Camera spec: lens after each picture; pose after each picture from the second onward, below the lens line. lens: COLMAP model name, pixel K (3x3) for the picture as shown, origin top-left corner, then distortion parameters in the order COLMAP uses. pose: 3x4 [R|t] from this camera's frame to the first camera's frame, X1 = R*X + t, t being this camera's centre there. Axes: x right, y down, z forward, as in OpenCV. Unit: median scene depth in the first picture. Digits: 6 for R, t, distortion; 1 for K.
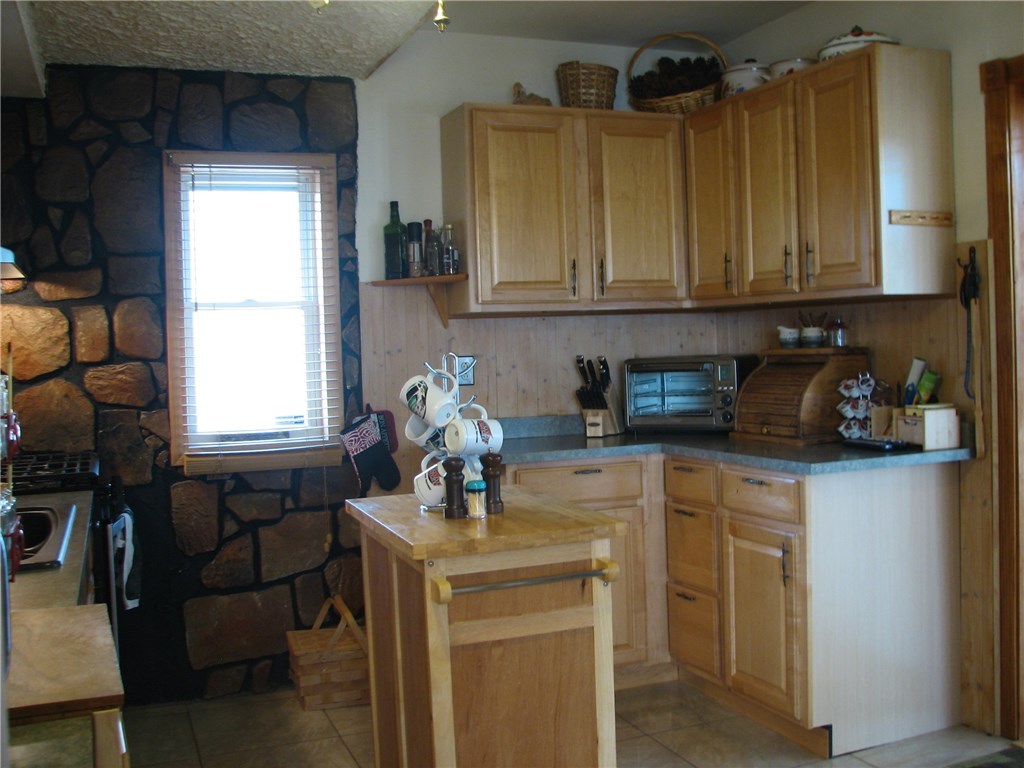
lens RADIAL K [[1101.6, 0, 531.0], [0, 1101.6, 383.7], [0, 0, 1]] dist [-0.212183, 0.310078]
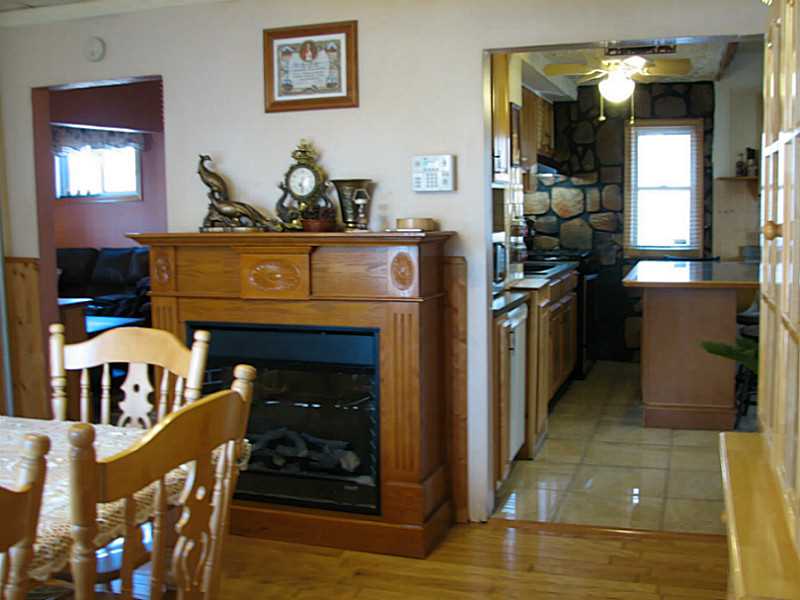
lens RADIAL K [[860.6, 0, 414.9], [0, 860.6, 299.7], [0, 0, 1]] dist [-0.212183, 0.310078]
pose [[0.764471, 0.088606, -0.638540, 0.494931], [-0.032196, 0.994521, 0.099458, -0.001305], [0.643854, -0.055475, 0.763135, -0.677978]]
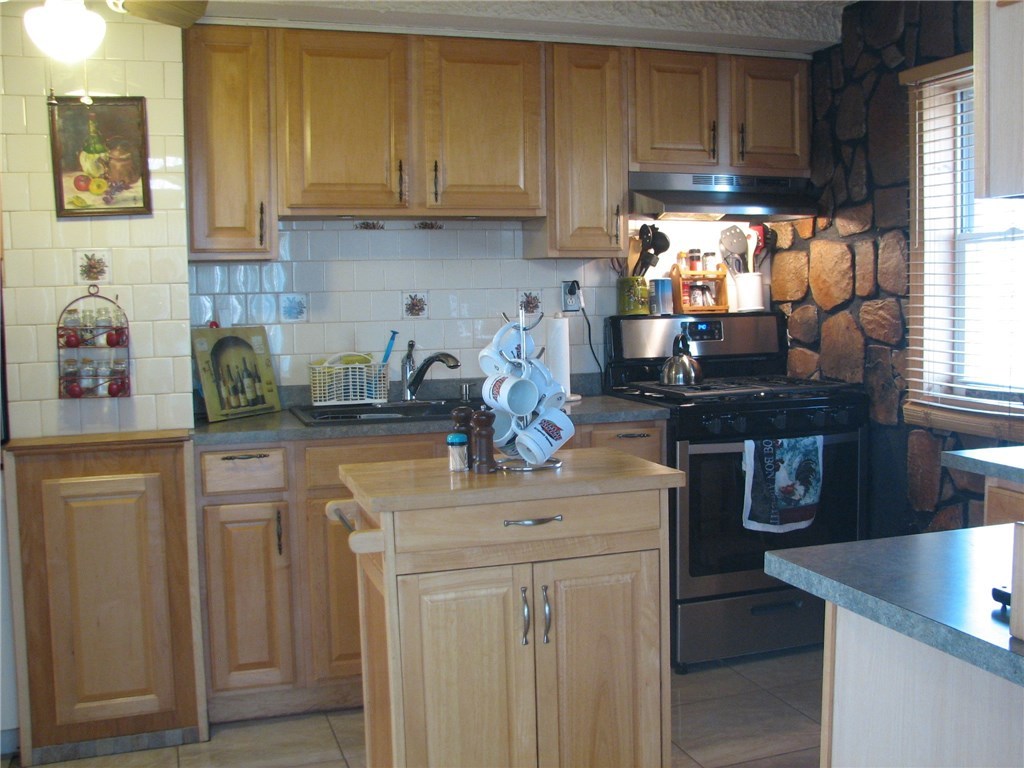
lens RADIAL K [[1101.6, 0, 531.0], [0, 1101.6, 383.7], [0, 0, 1]] dist [-0.212183, 0.310078]
pose [[-0.053762, 0.117481, -0.991619, 0.611468], [-0.022164, 0.992670, 0.118807, -0.051247], [0.998308, 0.028366, -0.050764, 0.725848]]
